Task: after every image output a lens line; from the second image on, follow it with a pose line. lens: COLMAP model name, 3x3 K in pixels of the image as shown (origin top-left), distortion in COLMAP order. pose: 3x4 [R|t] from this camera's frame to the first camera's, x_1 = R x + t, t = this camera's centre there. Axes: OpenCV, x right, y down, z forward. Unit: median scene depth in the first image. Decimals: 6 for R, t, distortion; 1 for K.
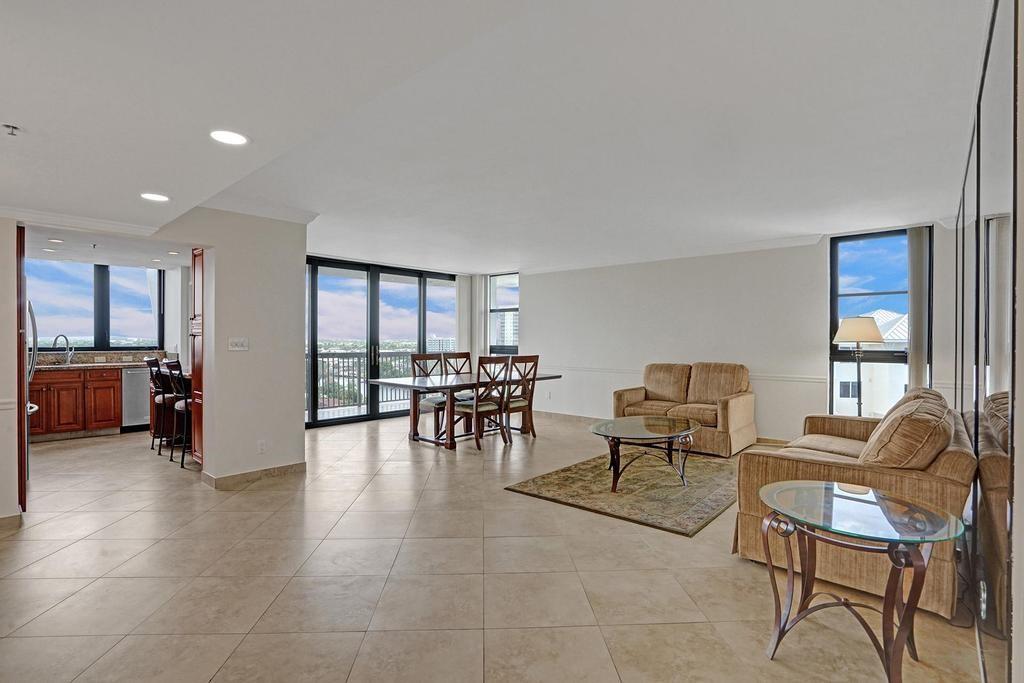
lens RADIAL K [[479.2, 0, 507.4], [0, 479.2, 344.8], [0, 0, 1]] dist [-0.056498, 0.022535]
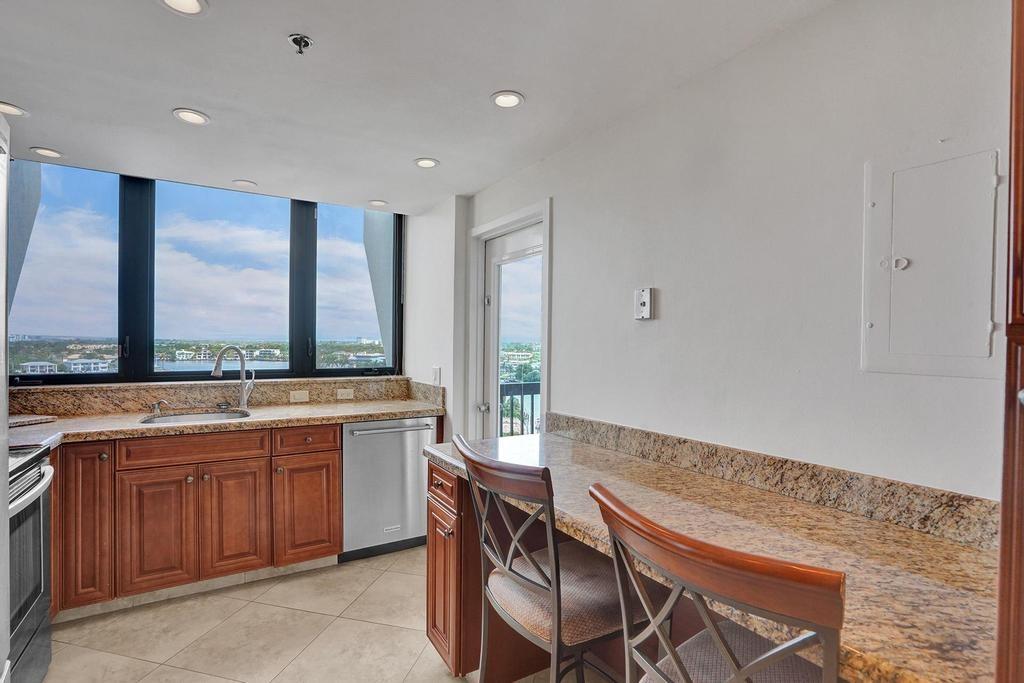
lens RADIAL K [[479.2, 0, 507.4], [0, 479.2, 344.8], [0, 0, 1]] dist [-0.056498, 0.022535]
pose [[0.960358, 0.007417, -0.278672, -0.550605], [-0.008851, 0.999953, -0.003890, -0.023304], [0.278630, 0.006202, 0.960379, 0.607687]]
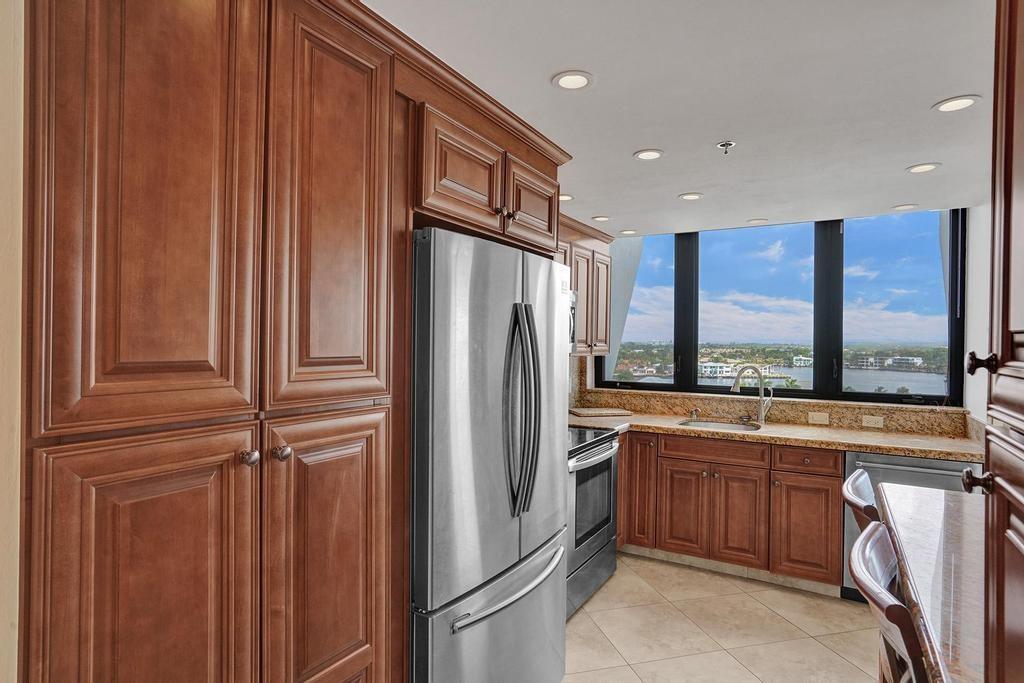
lens RADIAL K [[561.8, 0, 509.2], [0, 561.8, 344.0], [0, 0, 1]] dist [-0.037691, 0.030468]
pose [[0.195716, 0.005667, -0.980644, -0.388219], [-0.018816, 0.999821, 0.002022, -0.042191], [0.980480, 0.018056, 0.195788, 0.595038]]
